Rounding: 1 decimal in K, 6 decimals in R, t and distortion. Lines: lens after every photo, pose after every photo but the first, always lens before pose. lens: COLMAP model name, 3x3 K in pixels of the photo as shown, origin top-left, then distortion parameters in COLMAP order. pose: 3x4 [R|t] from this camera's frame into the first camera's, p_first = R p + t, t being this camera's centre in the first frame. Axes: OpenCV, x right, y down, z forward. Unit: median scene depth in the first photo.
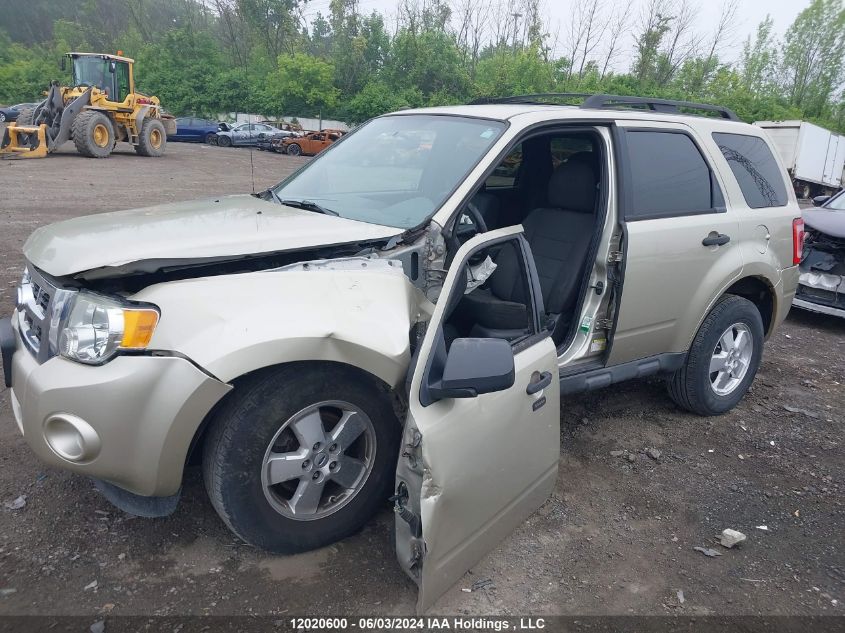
lens RADIAL K [[646.2, 0, 420.9], [0, 646.2, 308.2], [0, 0, 1]] dist [0.024430, -0.032504]
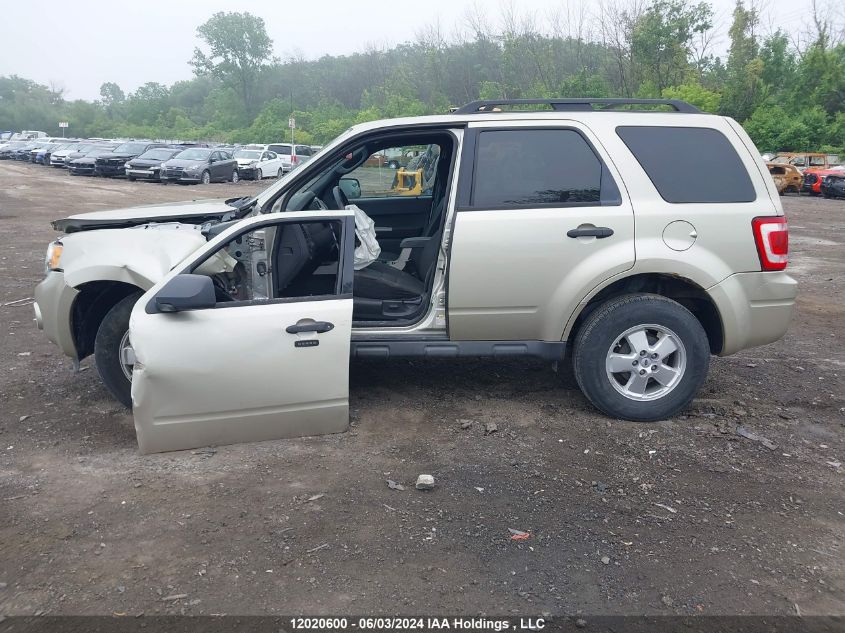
lens RADIAL K [[646.2, 0, 406.3], [0, 646.2, 295.1], [0, 0, 1]] dist [0.024430, -0.032504]
pose [[0.824848, 0.063460, -0.561782, 0.785499], [-0.105552, 0.993494, -0.042752, 0.063974], [0.555414, 0.094561, 0.826180, 0.028575]]
